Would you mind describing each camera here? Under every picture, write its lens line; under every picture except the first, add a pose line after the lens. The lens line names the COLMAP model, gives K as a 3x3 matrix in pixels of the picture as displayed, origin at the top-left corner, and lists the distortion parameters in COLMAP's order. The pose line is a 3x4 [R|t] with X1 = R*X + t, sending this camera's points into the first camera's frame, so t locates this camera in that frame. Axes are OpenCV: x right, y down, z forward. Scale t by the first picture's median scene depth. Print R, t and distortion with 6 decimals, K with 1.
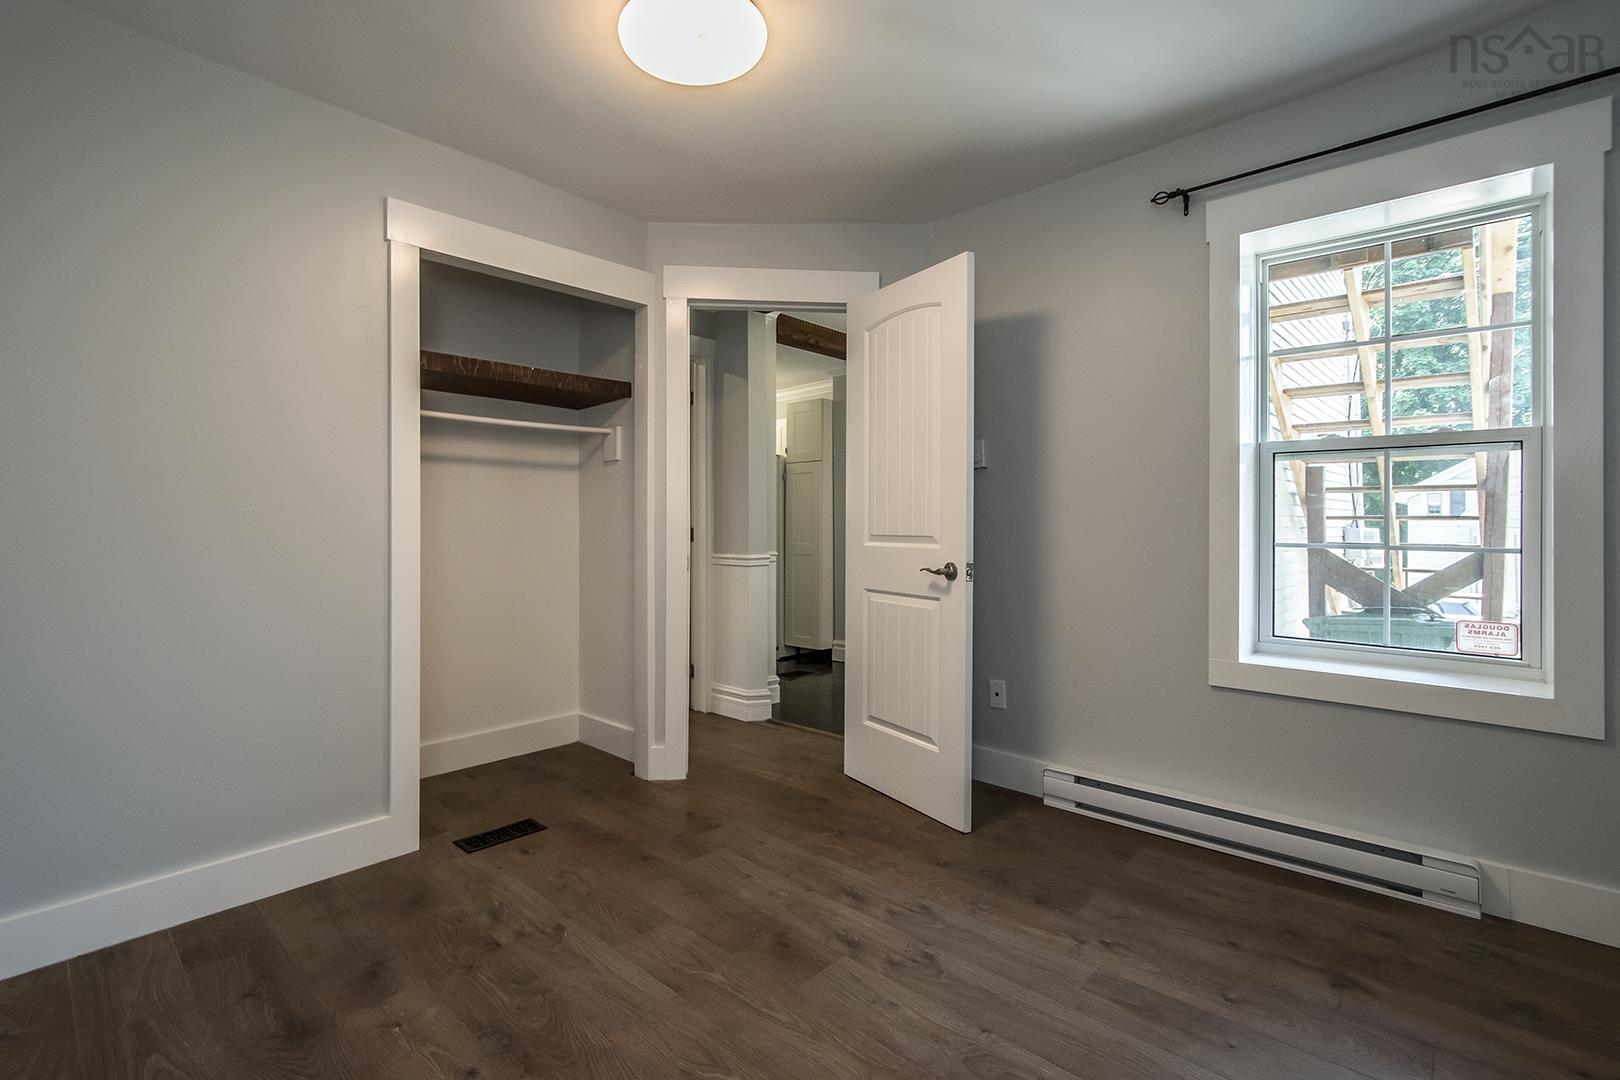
lens RADIAL K [[737.4, 0, 791.6], [0, 737.4, 523.0], [0, 0, 1]] dist [0.003473, 0.000786]
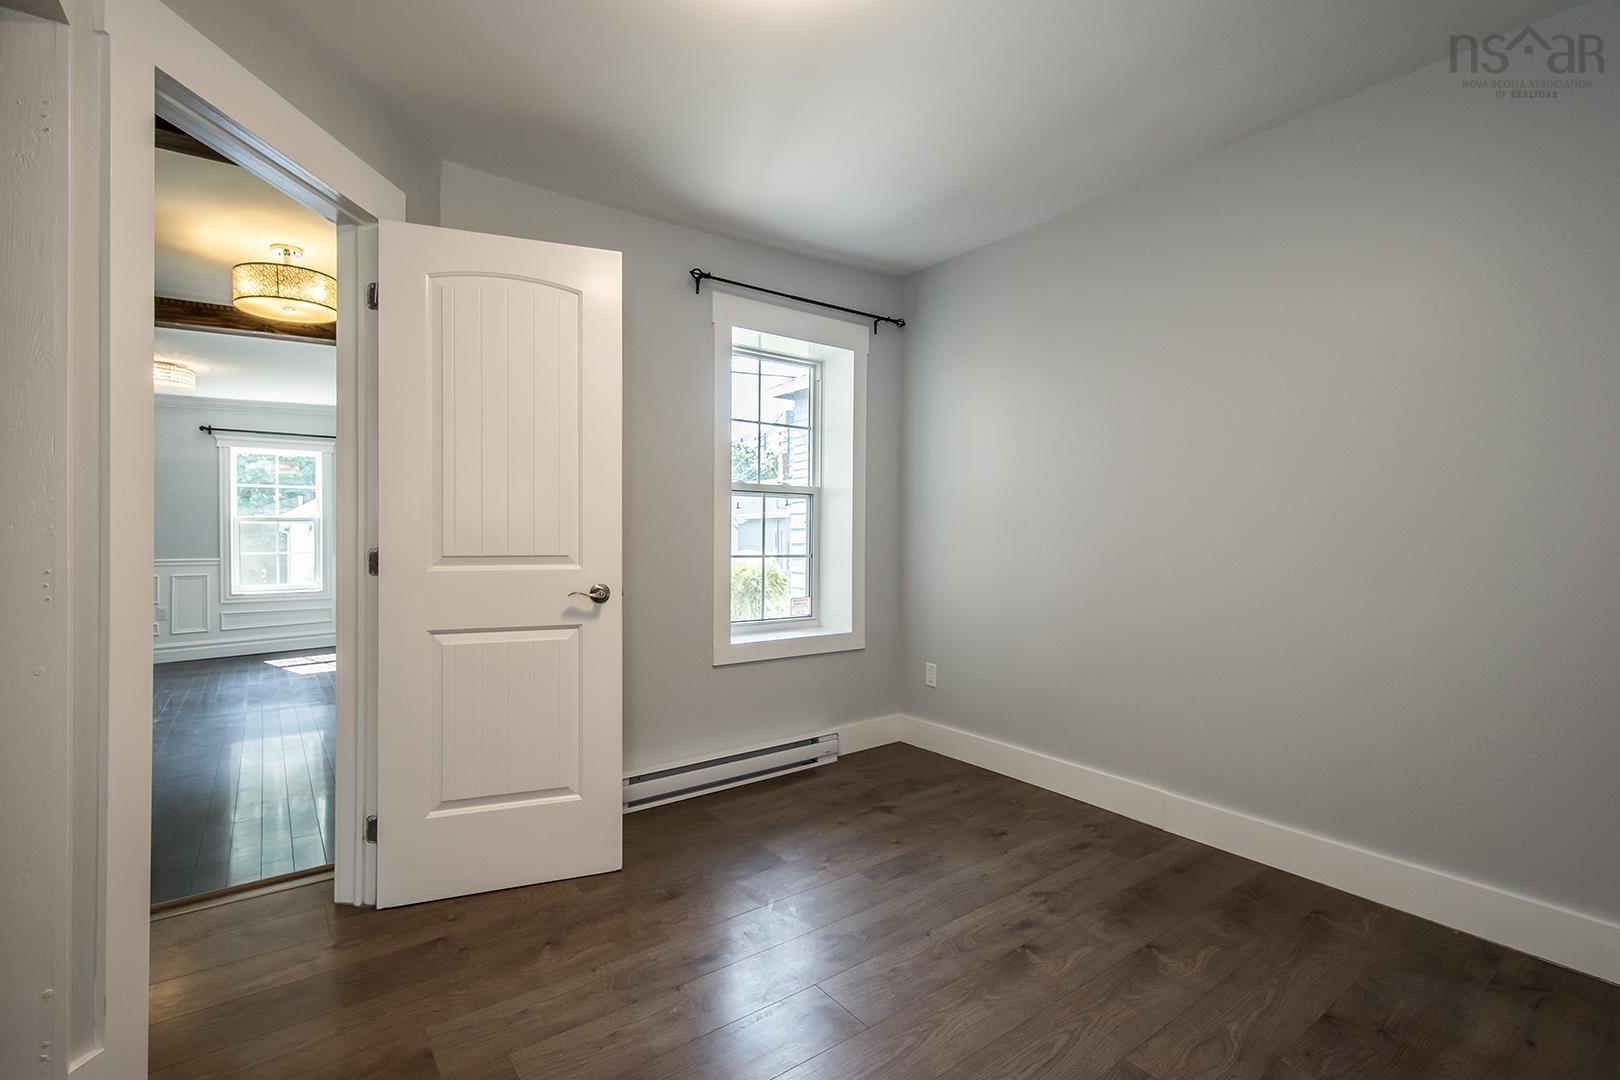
lens RADIAL K [[701.2, 0, 810.0], [0, 701.2, 540.0], [0, 0, 1]] dist [-0.000241, 0.000116]
pose [[0.184379, -0.000249, 0.982855, -0.619159], [-0.002267, 0.999997, 0.000679, -0.001574], [-0.982853, -0.002354, 0.184378, 0.617727]]
